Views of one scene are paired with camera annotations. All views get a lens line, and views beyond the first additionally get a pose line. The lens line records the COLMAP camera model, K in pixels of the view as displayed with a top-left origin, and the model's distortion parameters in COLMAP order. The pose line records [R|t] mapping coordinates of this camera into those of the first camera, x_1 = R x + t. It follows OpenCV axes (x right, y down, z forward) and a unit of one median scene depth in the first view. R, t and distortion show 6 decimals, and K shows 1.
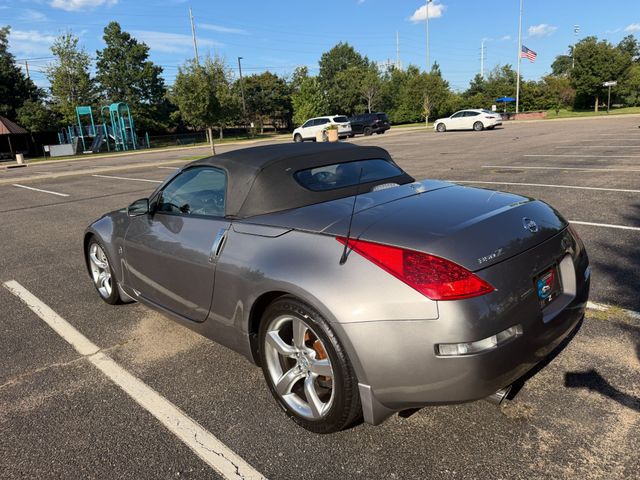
lens RADIAL K [[451.2, 0, 319.1], [0, 451.2, 243.4], [0, 0, 1]] dist [0.023392, -0.034761]
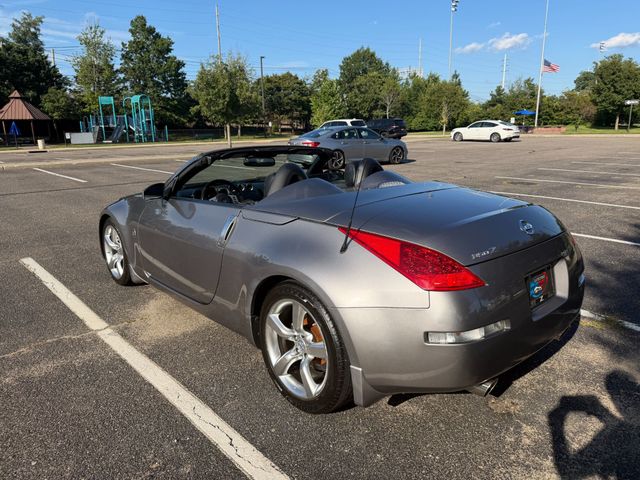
lens RADIAL K [[448.9, 0, 319.0], [0, 448.9, 243.7], [0, 0, 1]] dist [0.038643, -0.053238]
pose [[0.997843, 0.061411, -0.023206, 0.001152], [-0.061500, 0.998102, -0.003133, 0.001897], [0.022969, 0.004554, 0.999726, -0.002882]]
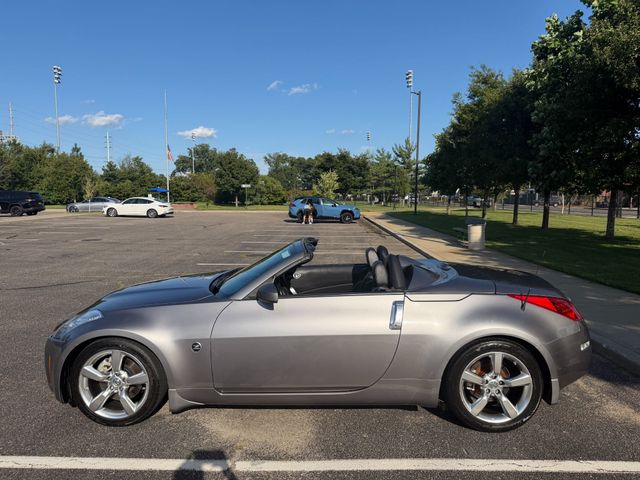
lens RADIAL K [[448.9, 0, 319.0], [0, 448.9, 243.7], [0, 0, 1]] dist [0.038643, -0.053238]
pose [[0.712778, 0.008113, 0.701343, -0.096433], [0.120841, 0.983560, -0.134189, -0.004006], [-0.690902, 0.180398, 0.700079, 0.018402]]
